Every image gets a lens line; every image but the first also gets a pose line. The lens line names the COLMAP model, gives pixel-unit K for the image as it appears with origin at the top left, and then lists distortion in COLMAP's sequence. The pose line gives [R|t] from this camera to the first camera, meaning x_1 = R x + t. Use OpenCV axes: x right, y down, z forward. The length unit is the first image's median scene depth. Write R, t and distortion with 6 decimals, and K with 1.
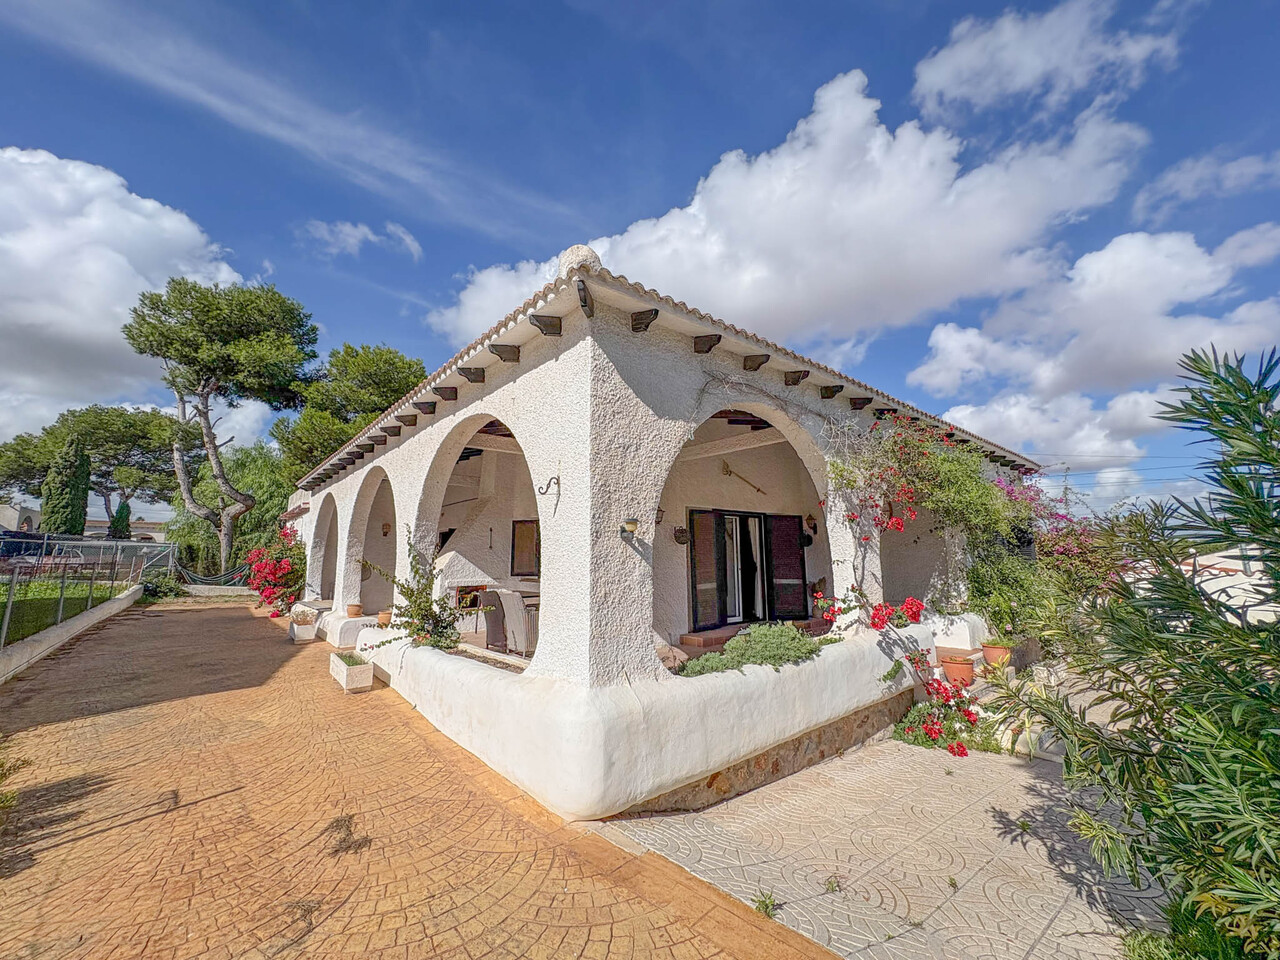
lens RADIAL K [[509.5, 0, 641.2], [0, 509.5, 486.4], [0, 0, 1]] dist [0.000951, -0.000057]
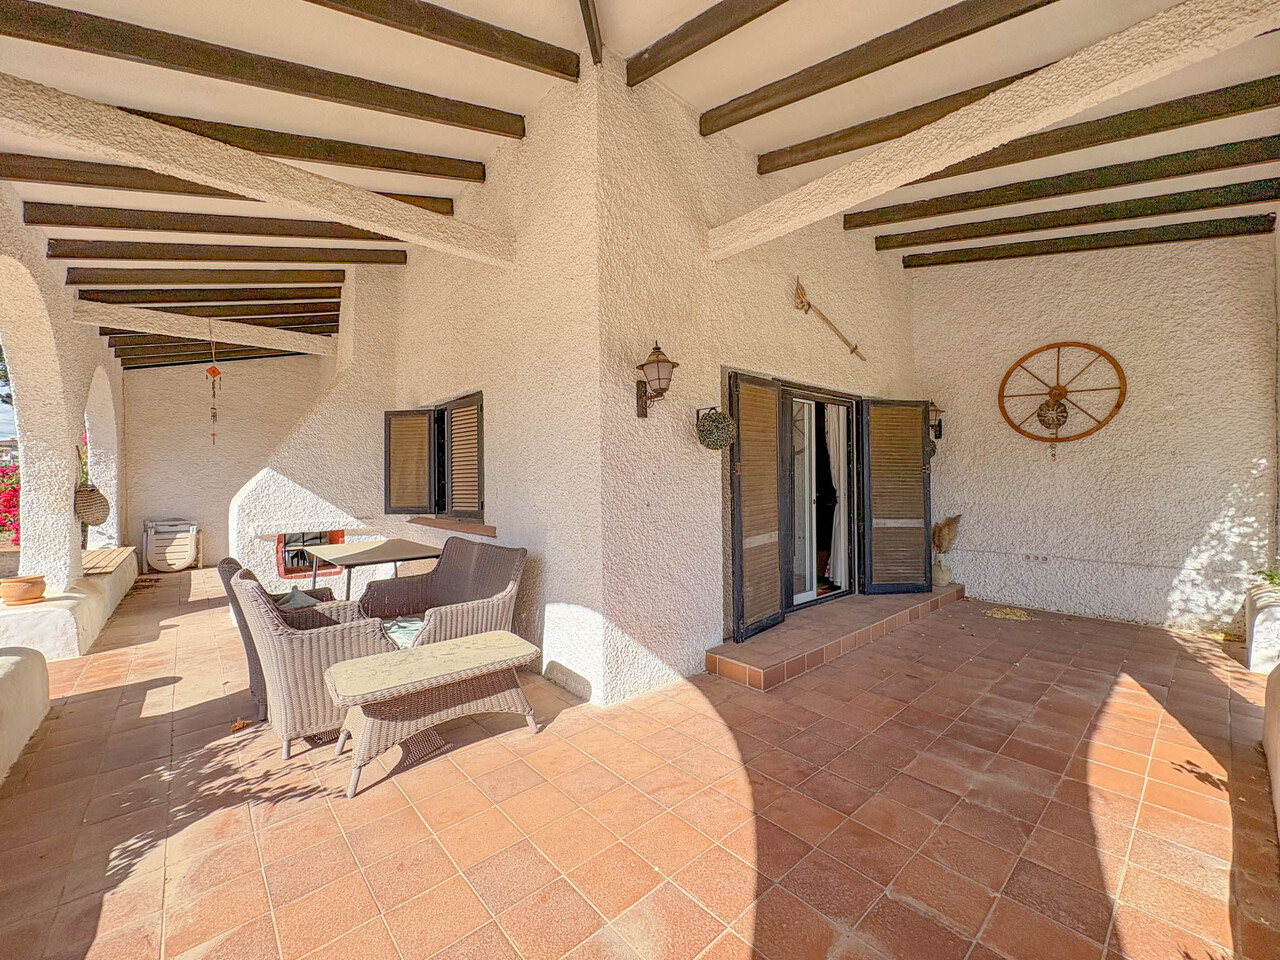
lens RADIAL K [[509.5, 0, 641.7], [0, 509.5, 481.3], [0, 0, 1]] dist [0.000951, -0.000057]
pose [[0.999999, -0.000346, 0.001056, 0.016543], [0.000189, 0.989434, 0.144987, 0.070399], [-0.001095, -0.144987, 0.989433, 0.513708]]
